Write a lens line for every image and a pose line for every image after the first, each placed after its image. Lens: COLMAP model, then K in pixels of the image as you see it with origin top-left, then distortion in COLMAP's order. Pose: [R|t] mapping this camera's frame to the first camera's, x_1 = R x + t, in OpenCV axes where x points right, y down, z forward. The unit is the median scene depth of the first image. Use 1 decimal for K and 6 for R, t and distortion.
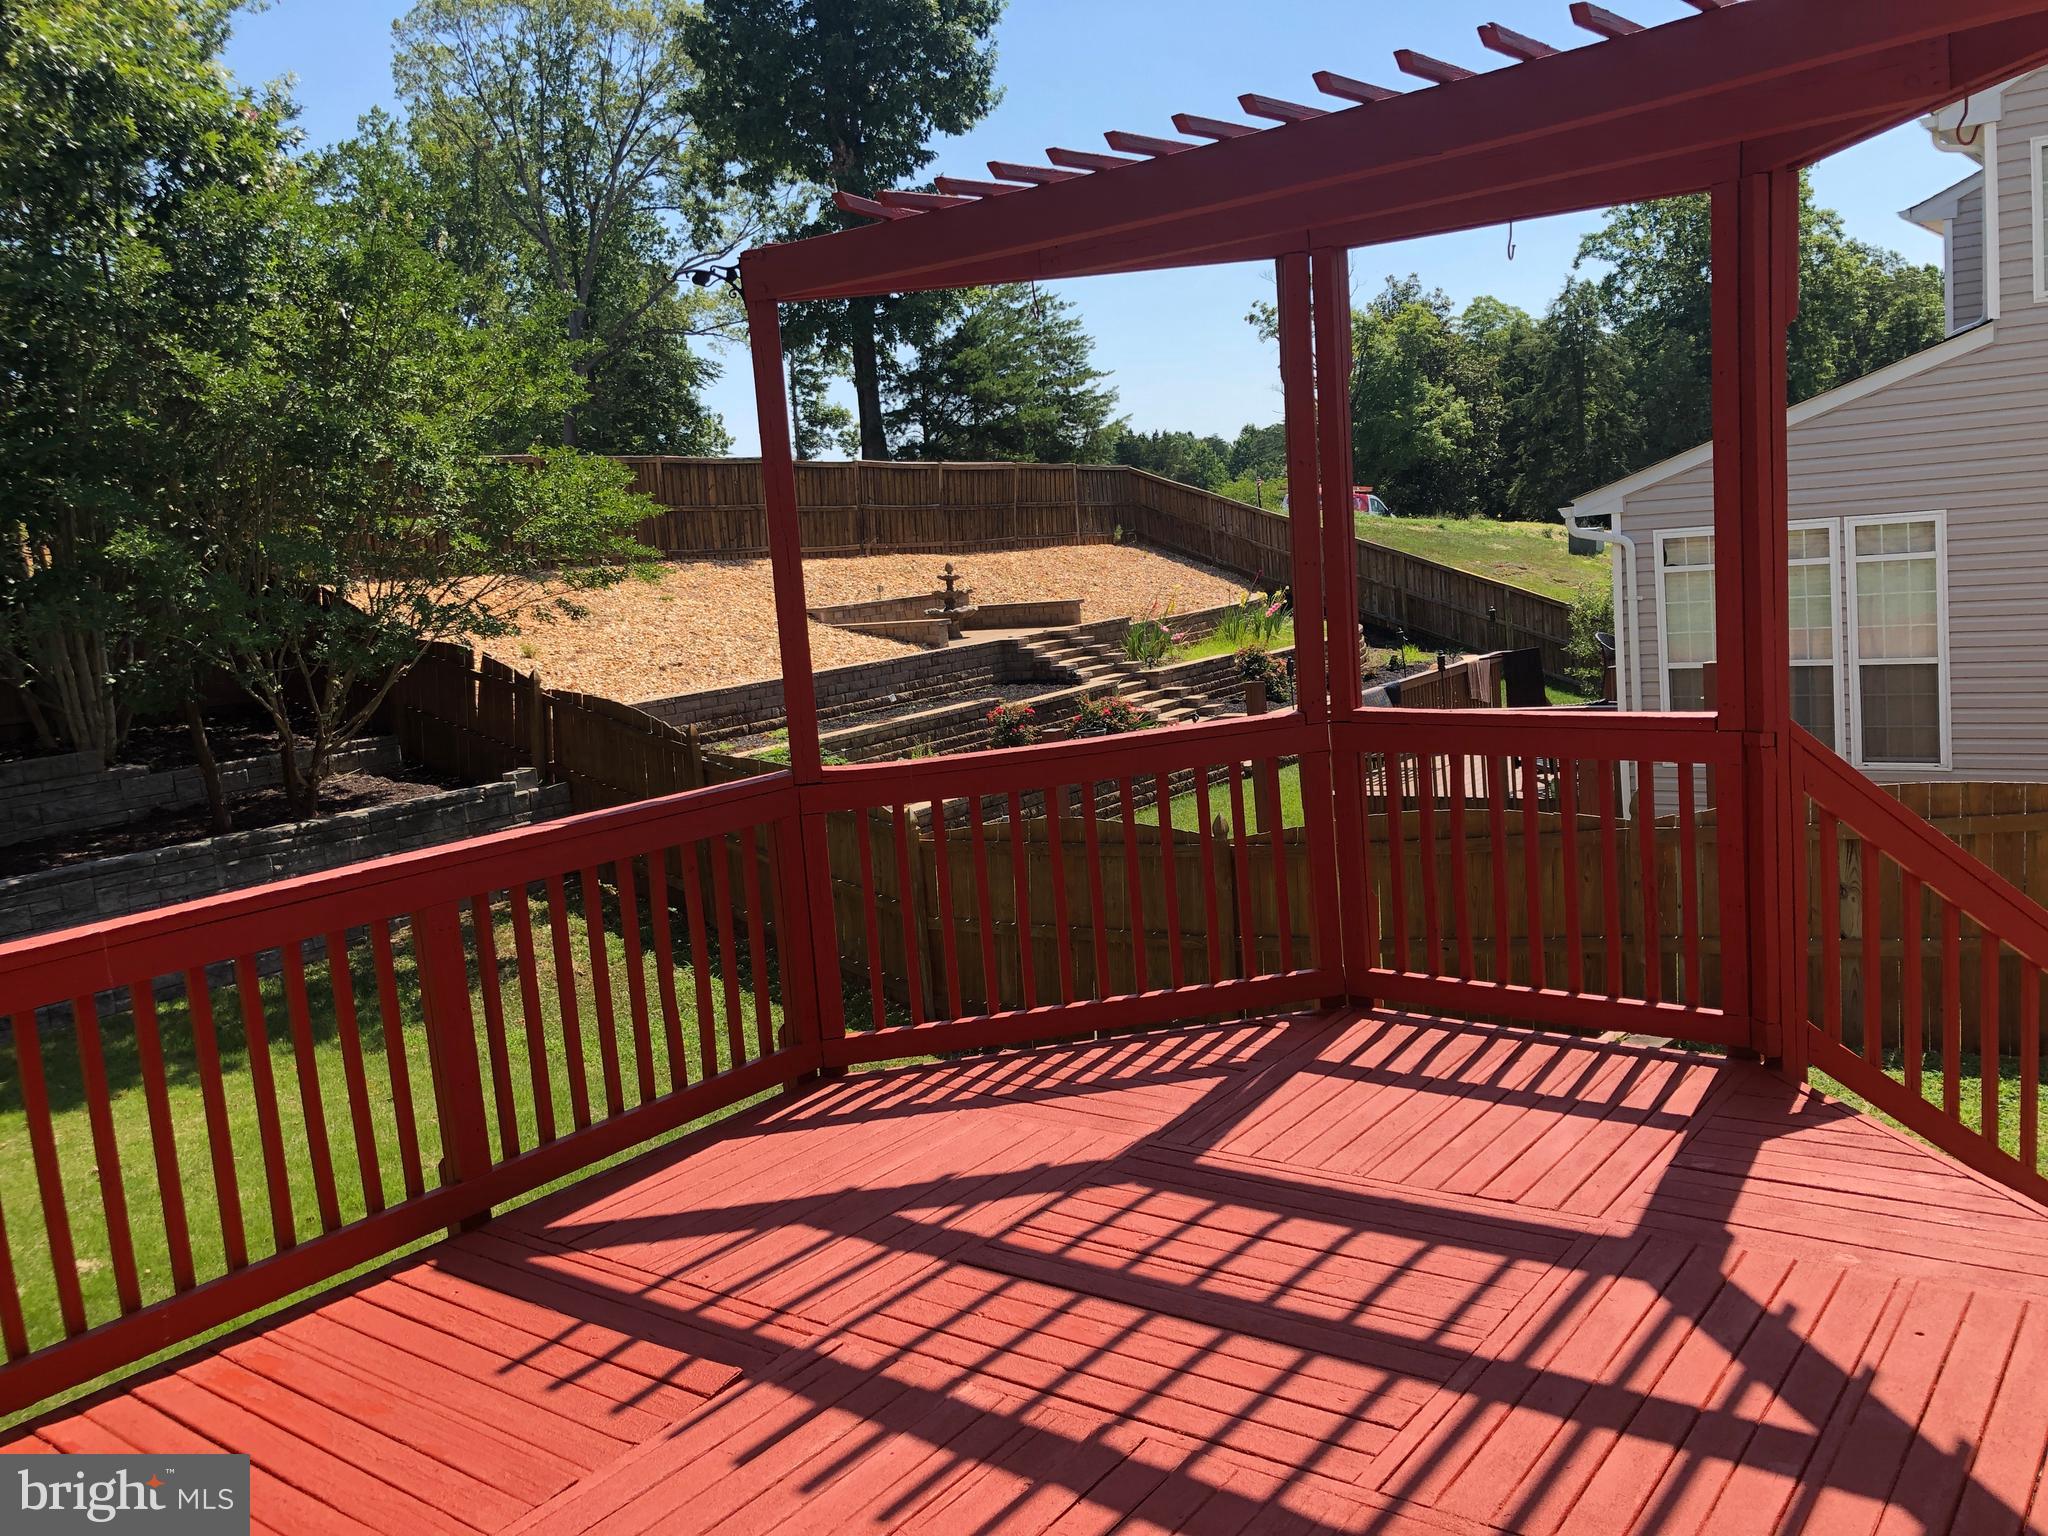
lens RADIAL K [[1709.5, 0, 1024.0], [0, 1709.5, 768.0], [0, 0, 1]] dist [0.040832, 0.017665]
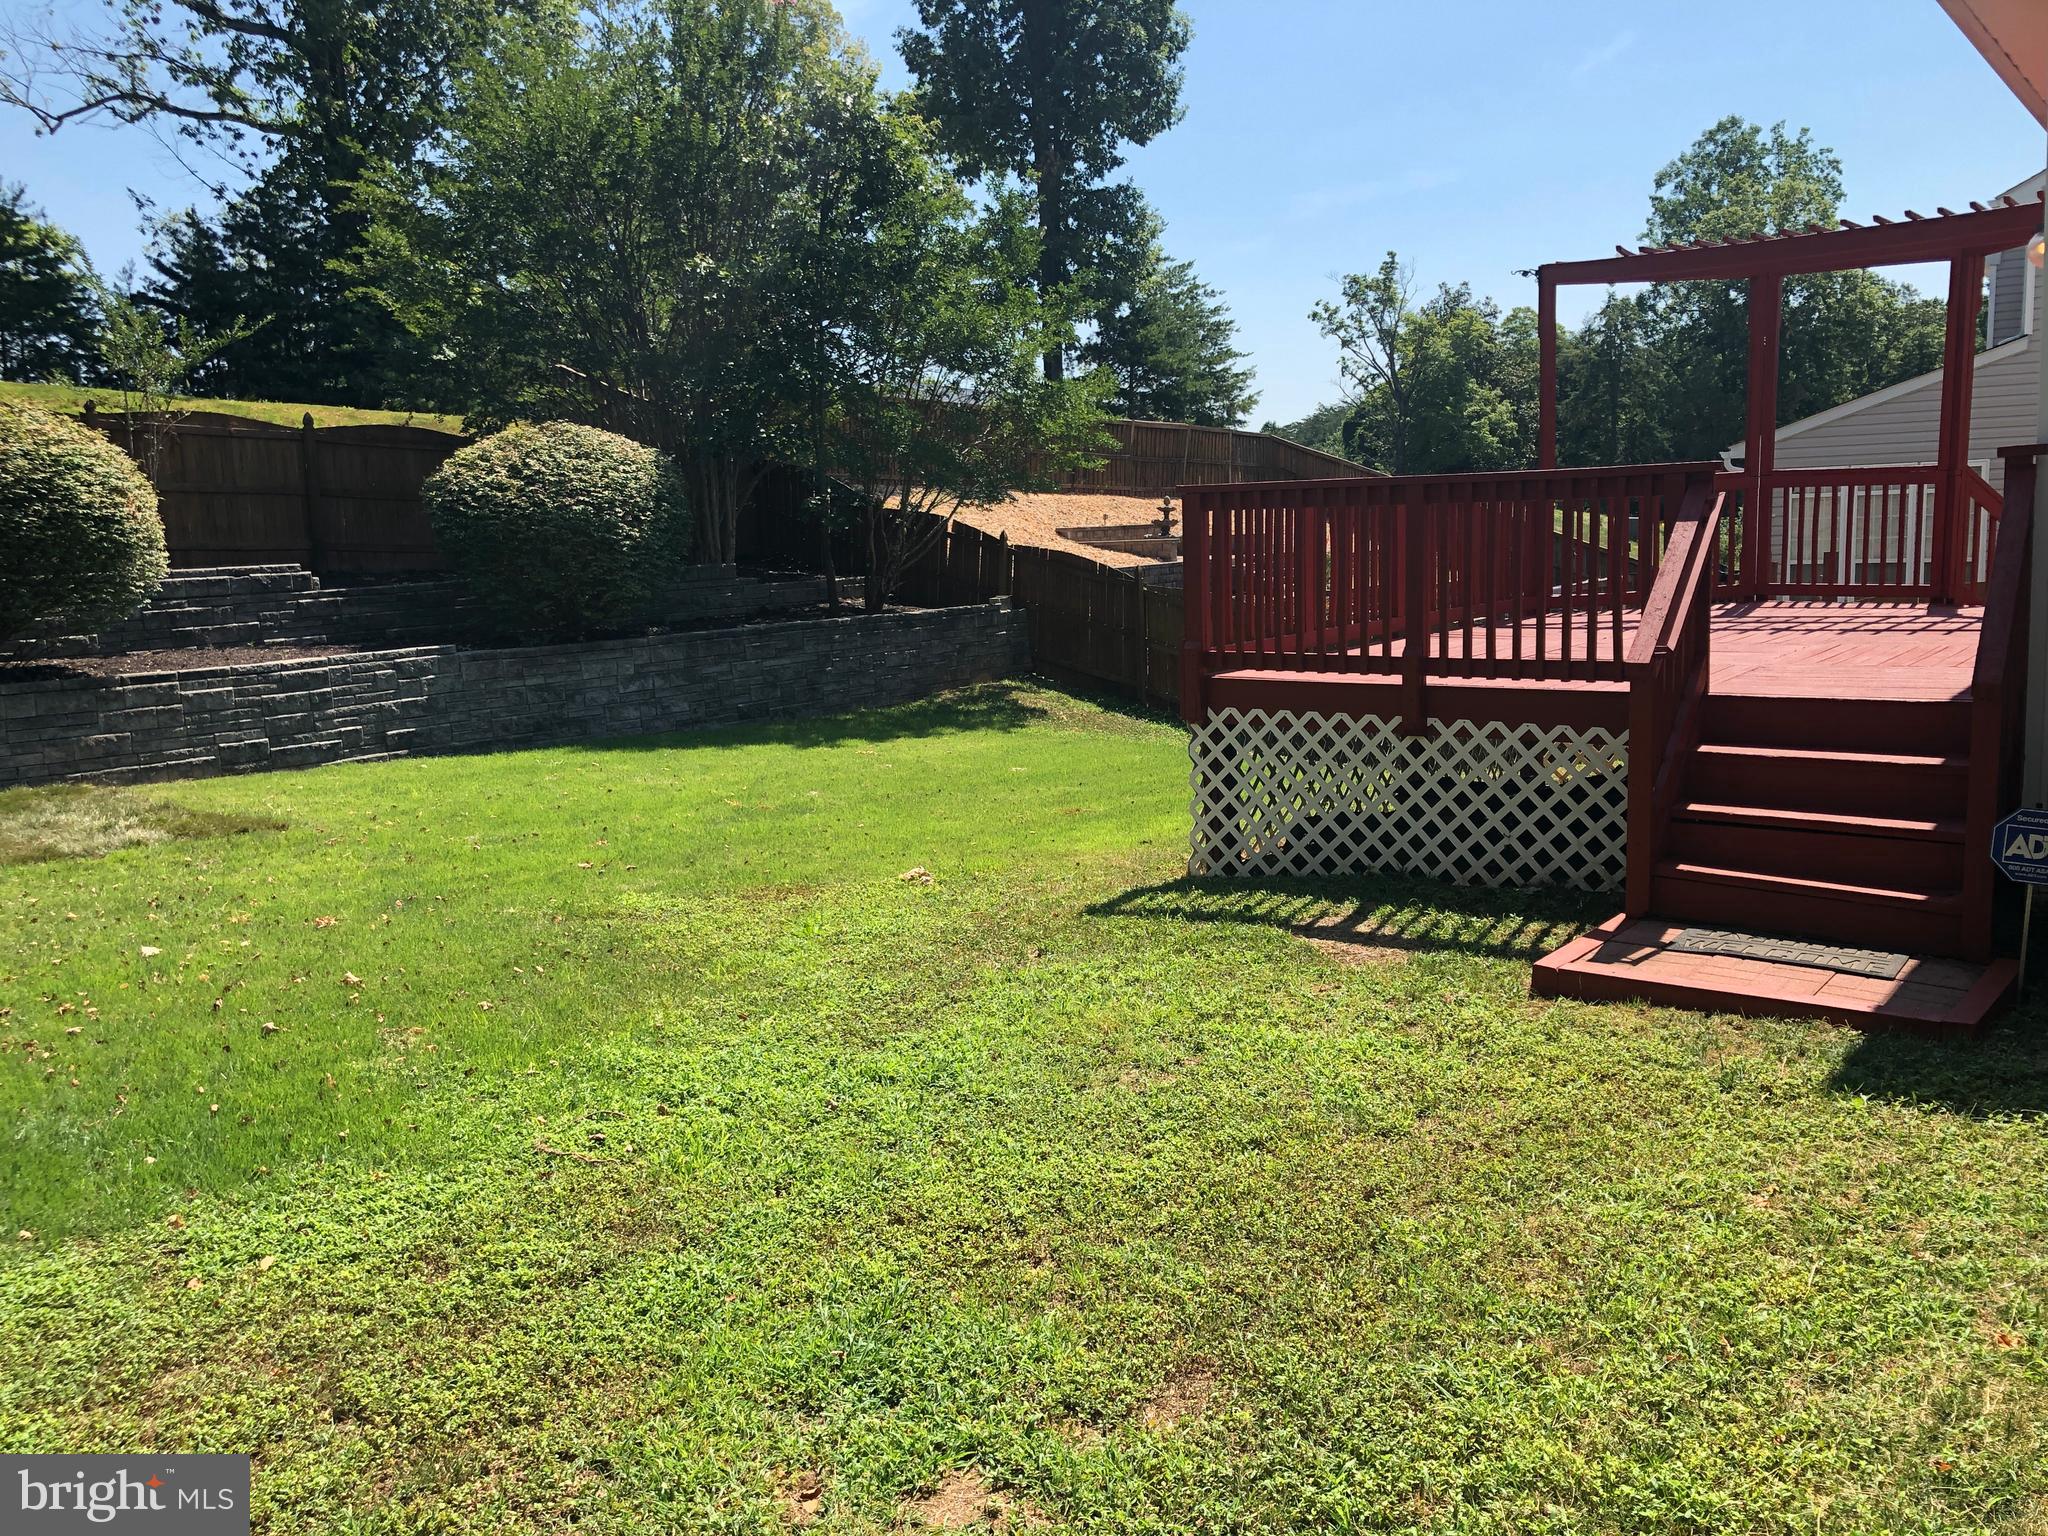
lens RADIAL K [[1690.6, 0, 1033.3], [0, 1690.6, 768.7], [0, 0, 1]] dist [0.007572, 0.004246]
pose [[0.998934, 0.046030, 0.003417, -0.082650], [-0.046062, 0.998890, 0.009839, 0.041150], [-0.002960, -0.009986, 0.999946, -0.131252]]
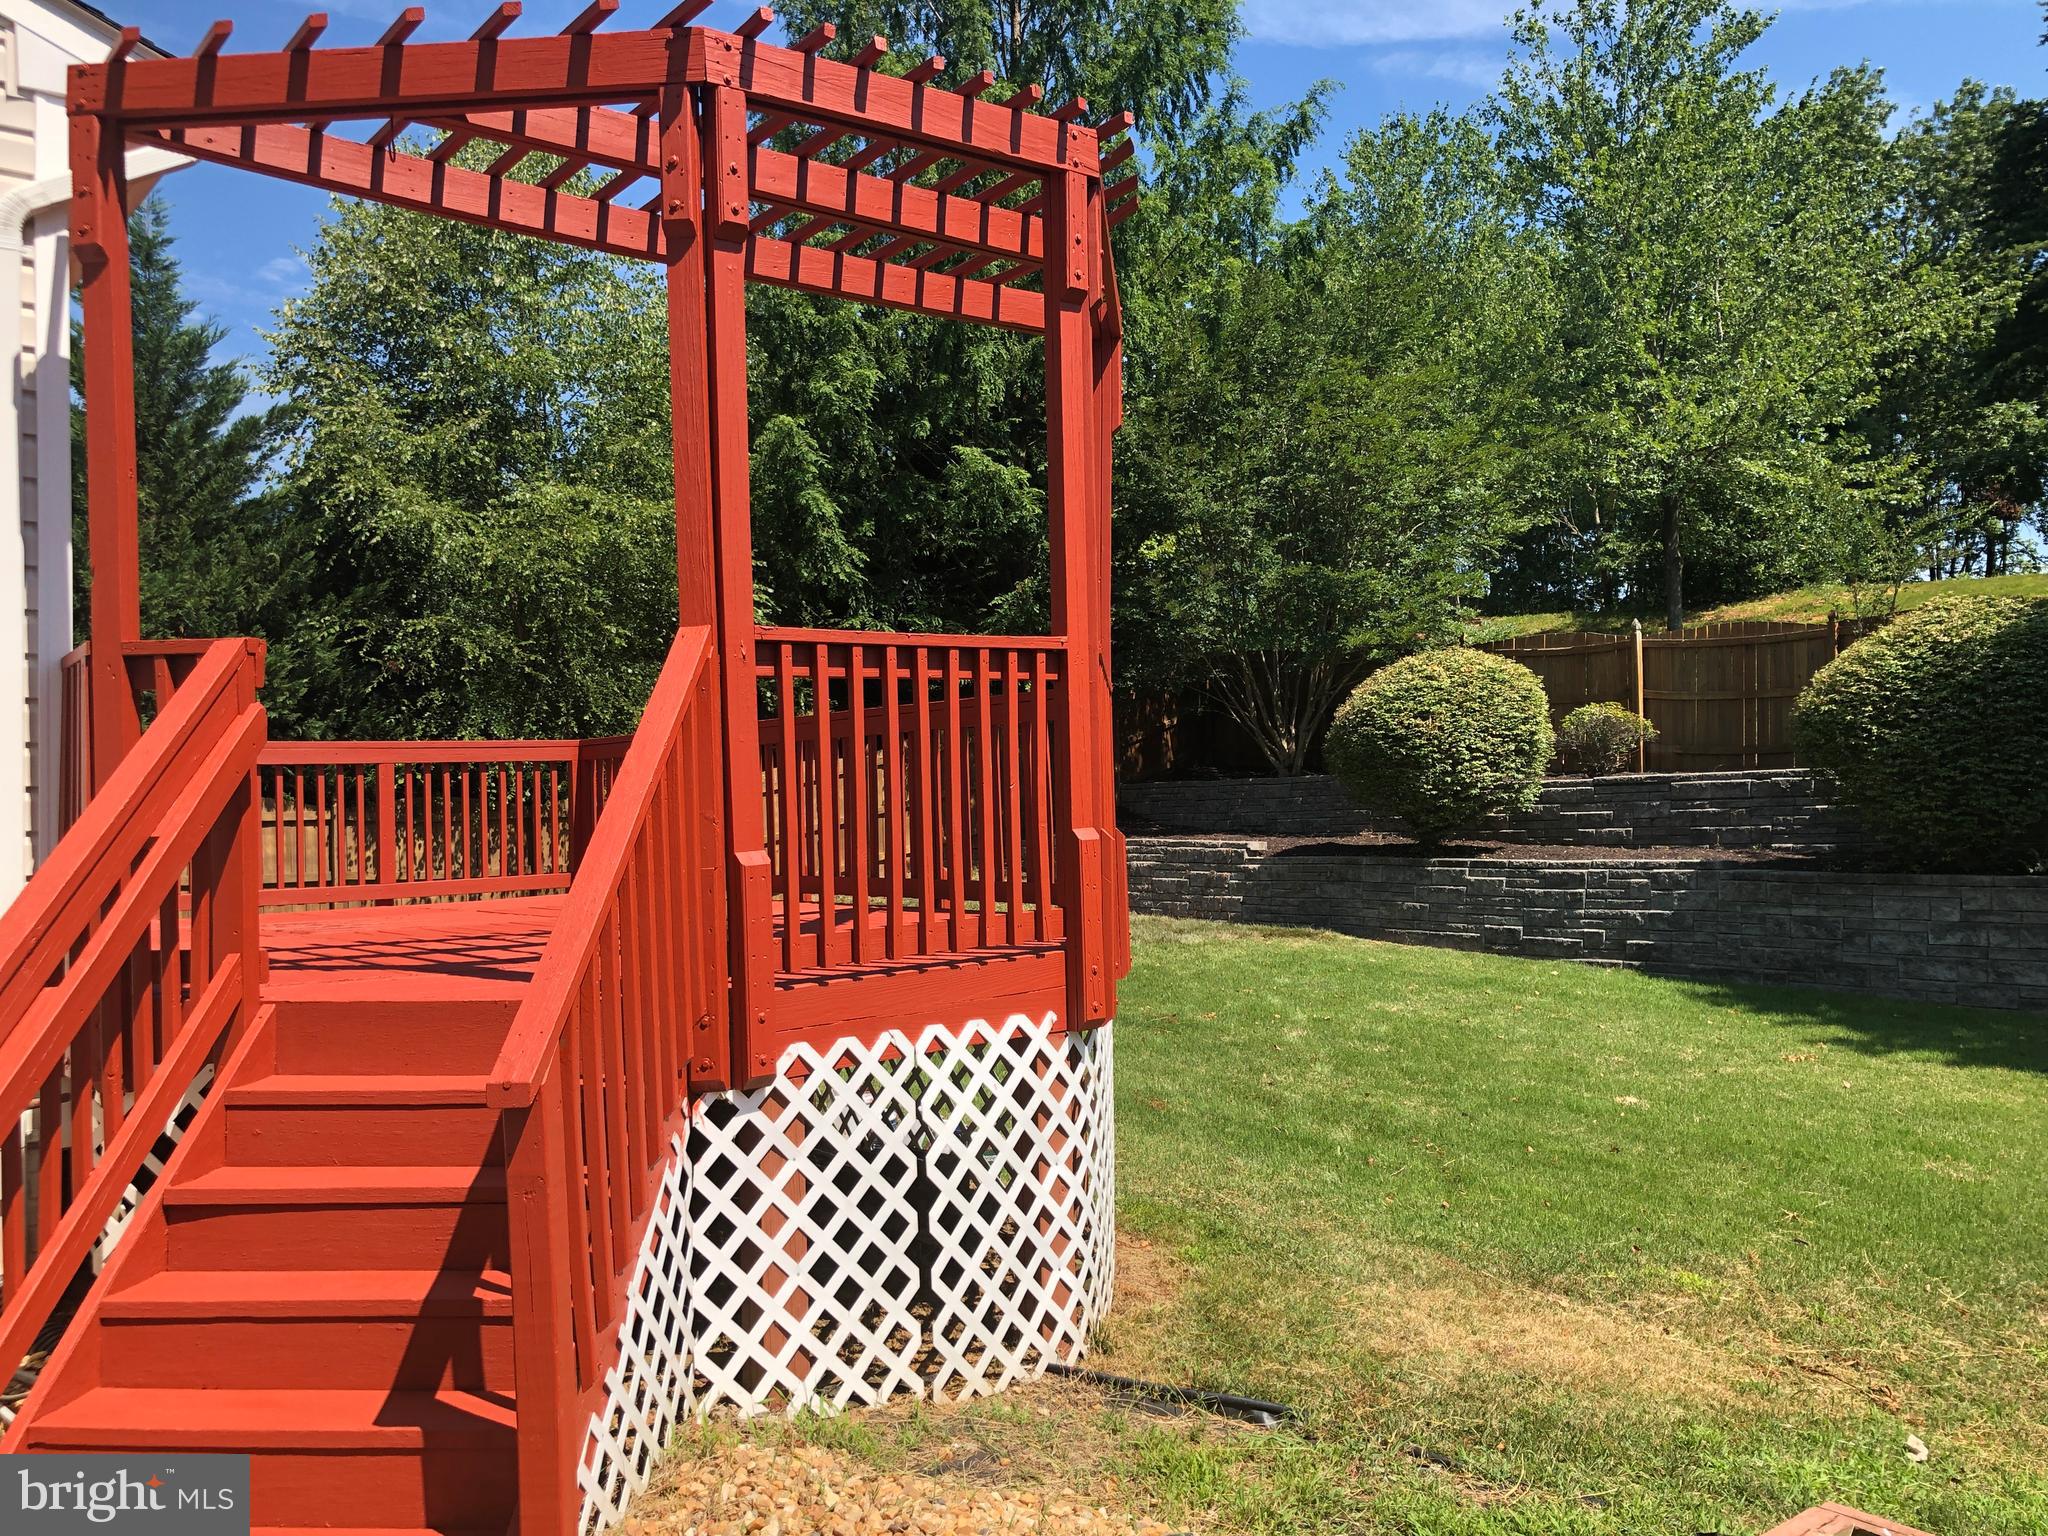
lens RADIAL K [[1687.9, 0, 1016.5], [0, 1687.9, 742.5], [0, 0, 1]] dist [0.009167, -0.008065]
pose [[-0.228418, 0.051056, -0.972223, 0.116708], [-0.085221, 0.993742, 0.072208, -0.004234], [0.969826, 0.099347, -0.222638, 0.127989]]
